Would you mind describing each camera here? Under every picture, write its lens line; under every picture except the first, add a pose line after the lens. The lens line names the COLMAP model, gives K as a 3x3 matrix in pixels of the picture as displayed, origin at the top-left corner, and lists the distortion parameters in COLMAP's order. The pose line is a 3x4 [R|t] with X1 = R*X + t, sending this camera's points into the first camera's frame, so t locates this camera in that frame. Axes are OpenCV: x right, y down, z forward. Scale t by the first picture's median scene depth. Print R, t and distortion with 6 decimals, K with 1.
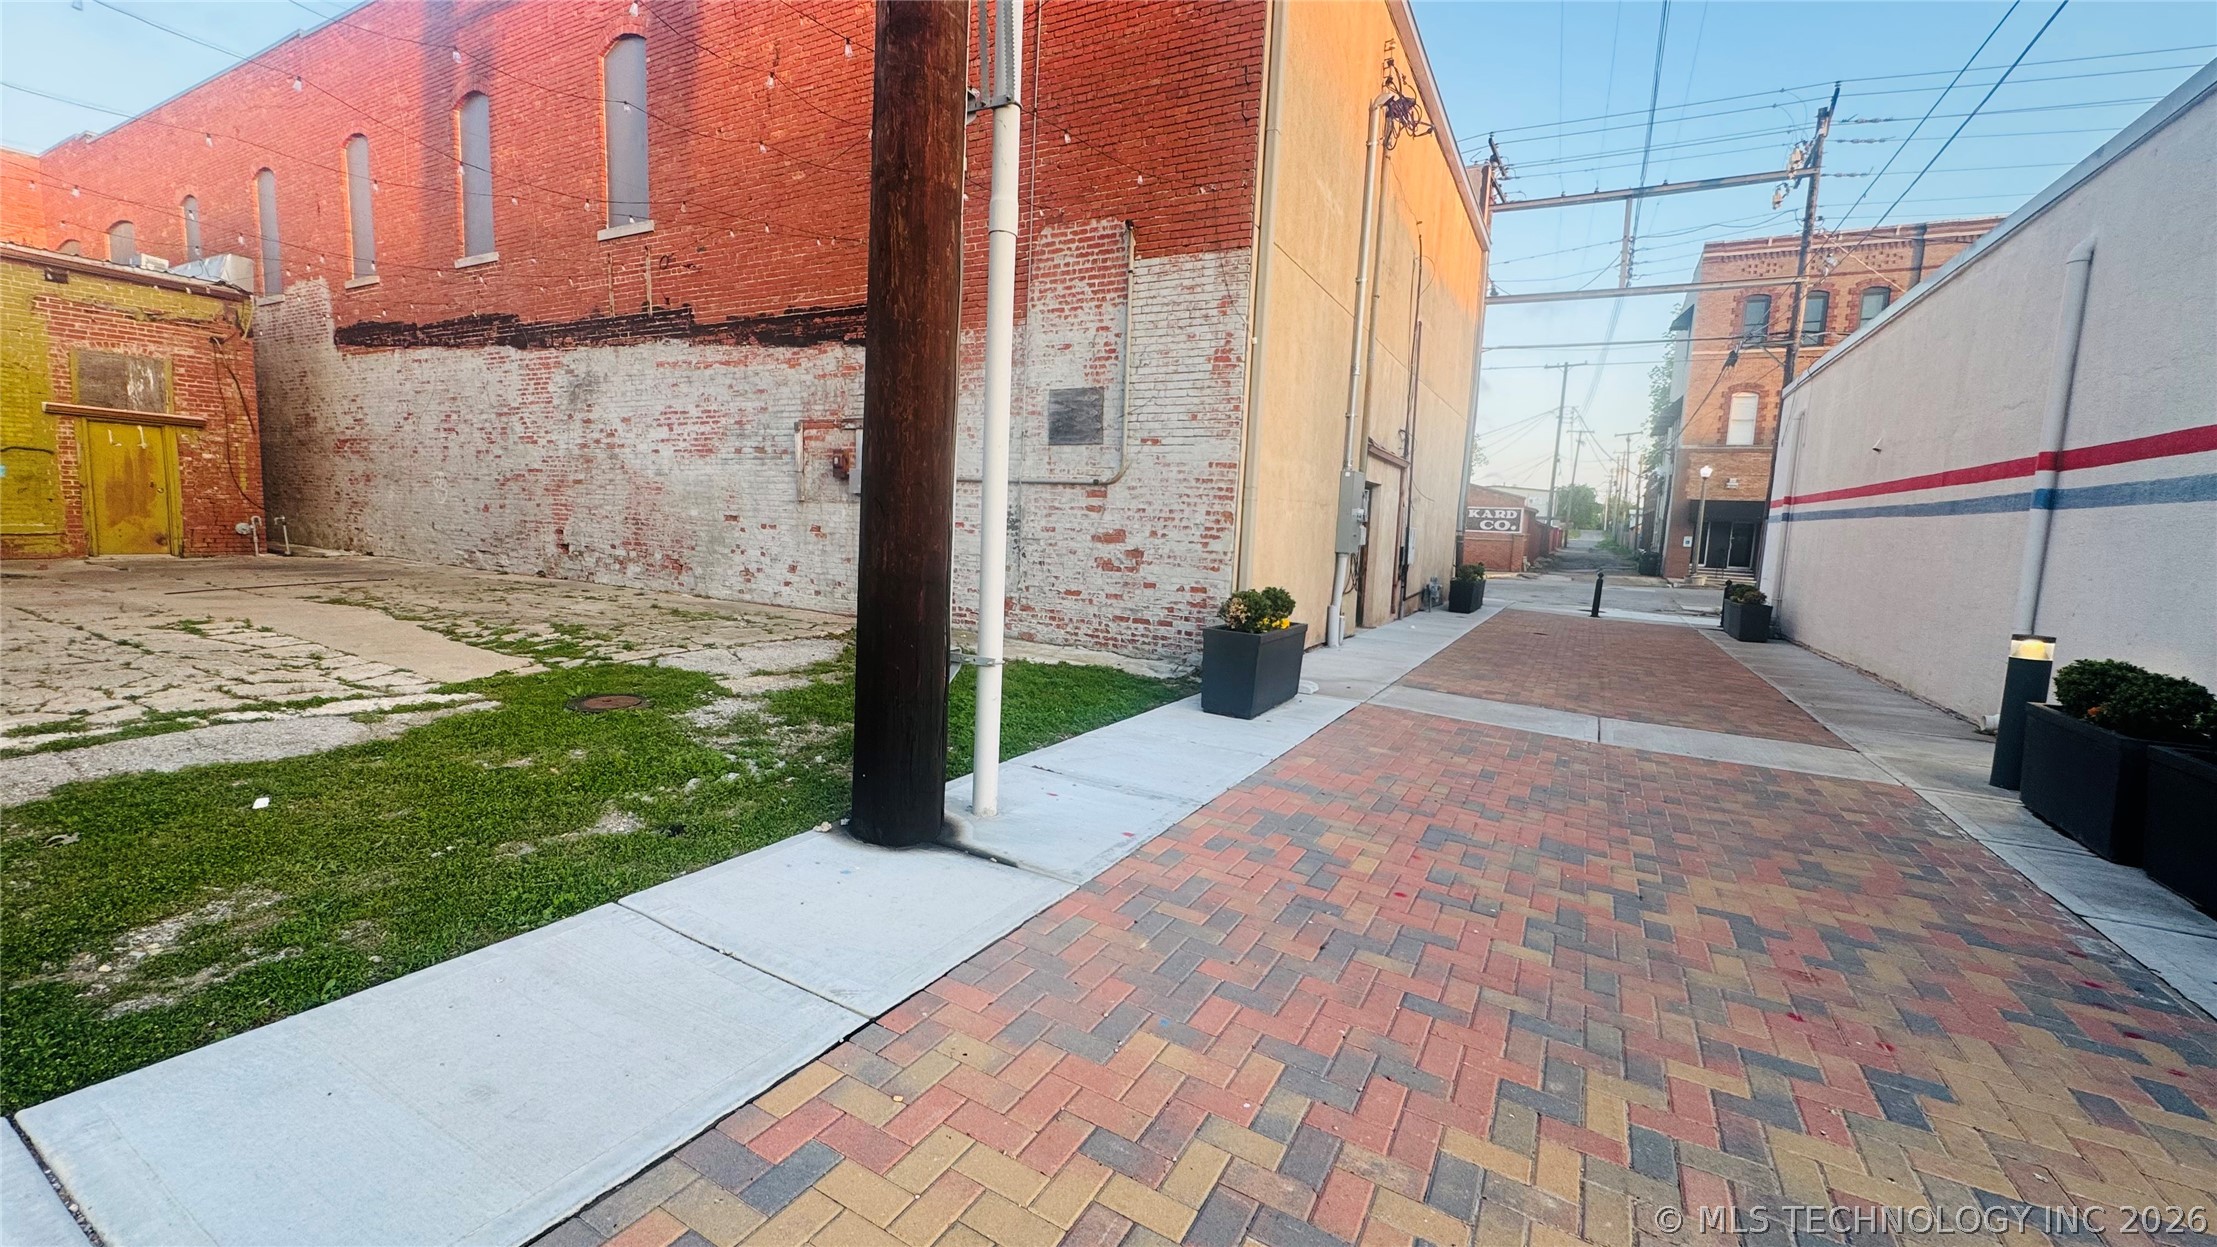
lens RADIAL K [[881.9, 0, 1105.9], [0, 881.9, 621.0], [0, 0, 1]] dist [-0.002567, 0.000592]
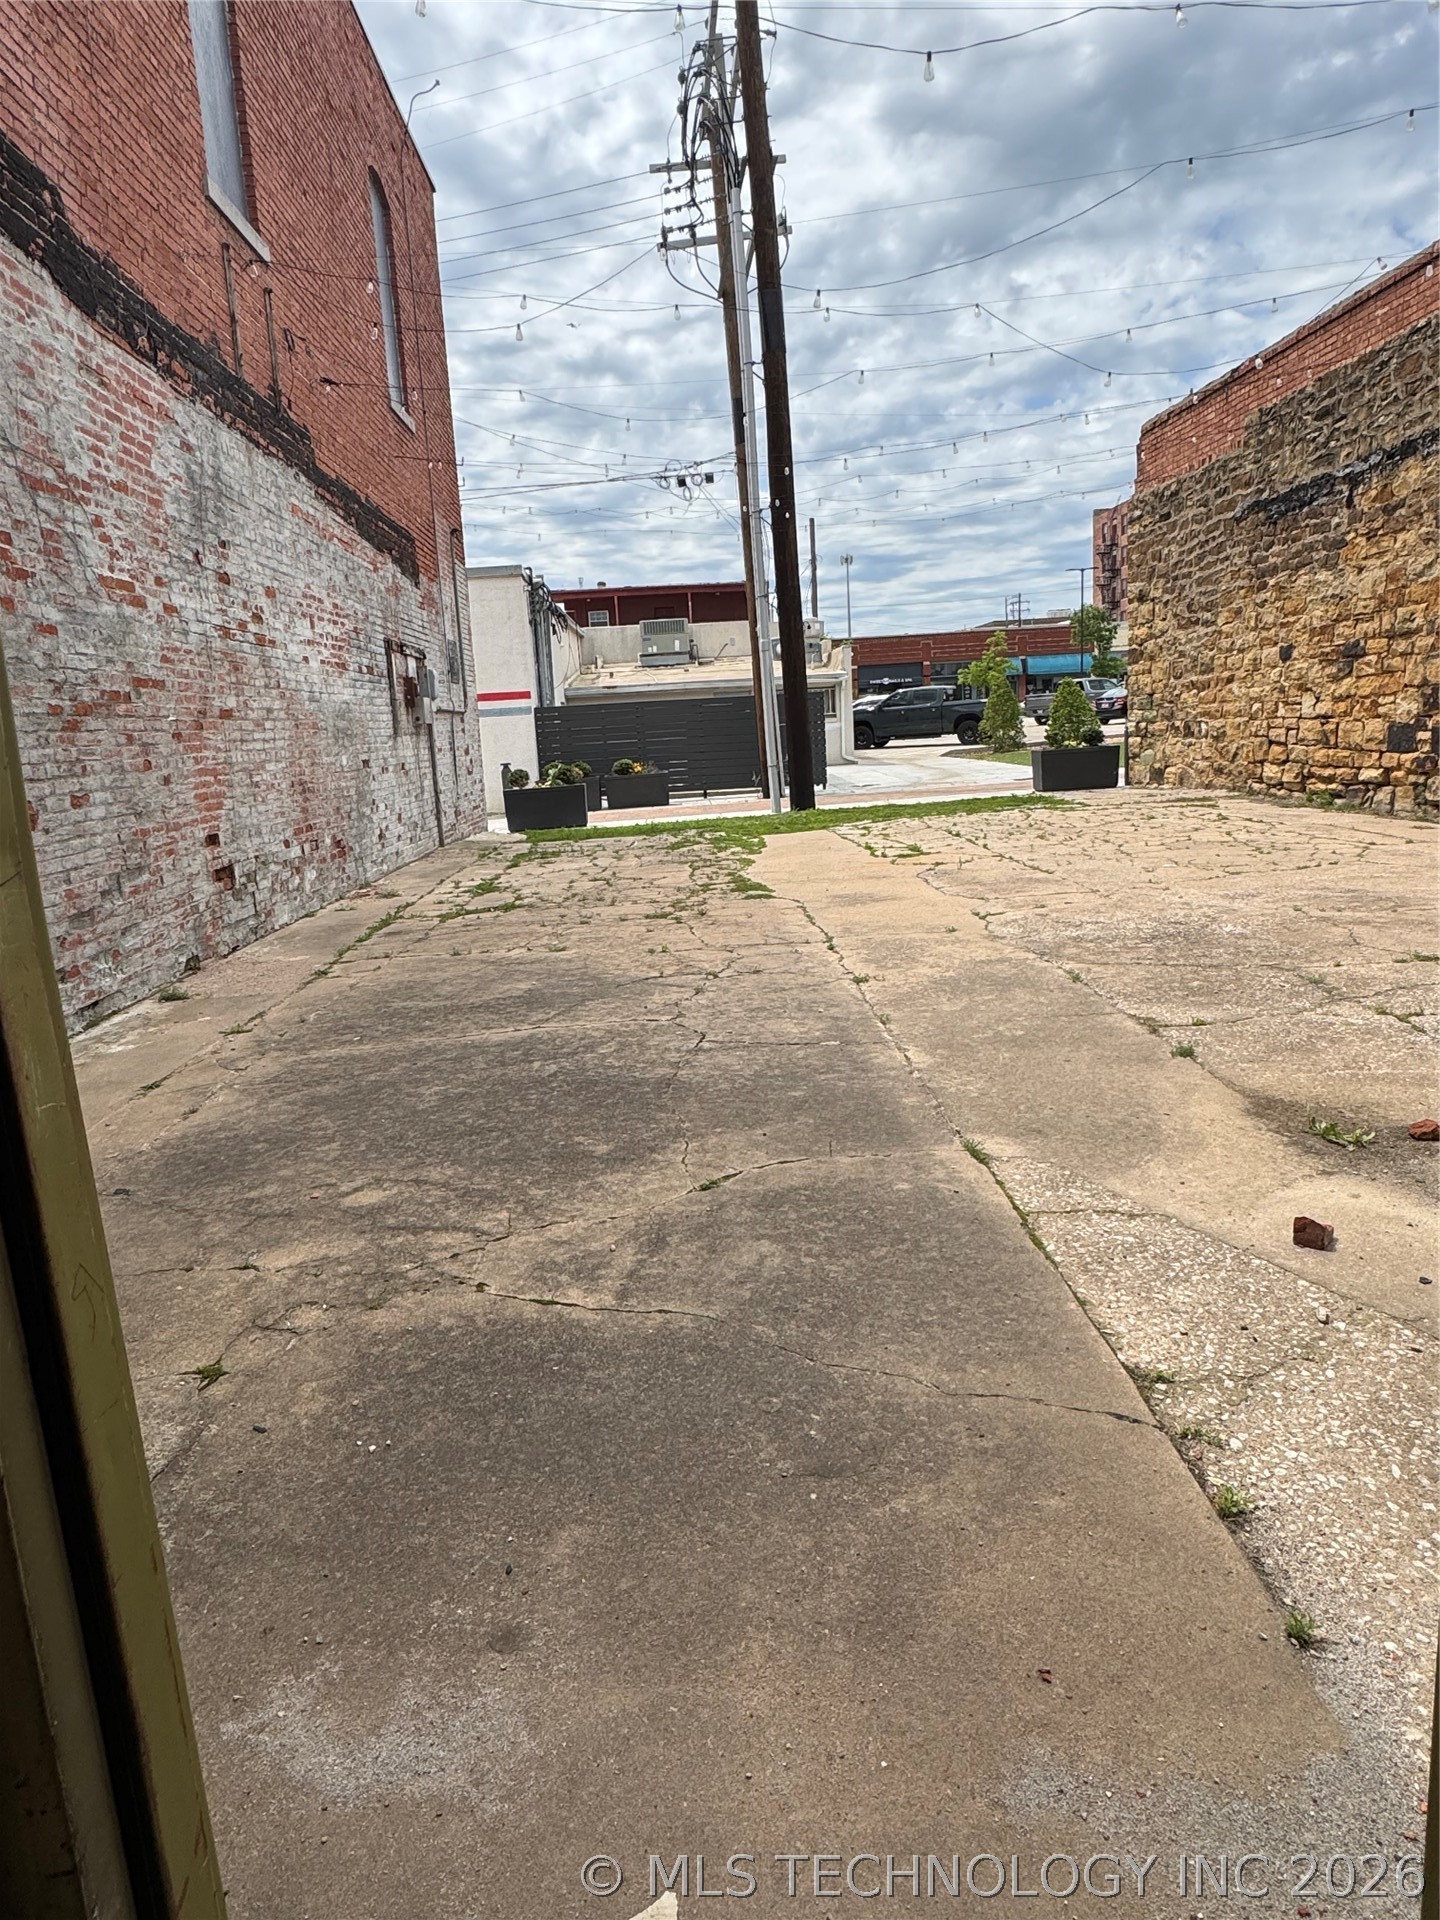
lens RADIAL K [[1175.6, 0, 713.5], [0, 1175.6, 946.2], [0, 0, 1]] dist [-0.008993, 0.001921]
pose [[-0.517263, -0.168132, 0.839149, -1.965566], [0.136609, 0.951720, 0.274895, -0.281188], [-0.844853, 0.256828, -0.469321, 1.759554]]
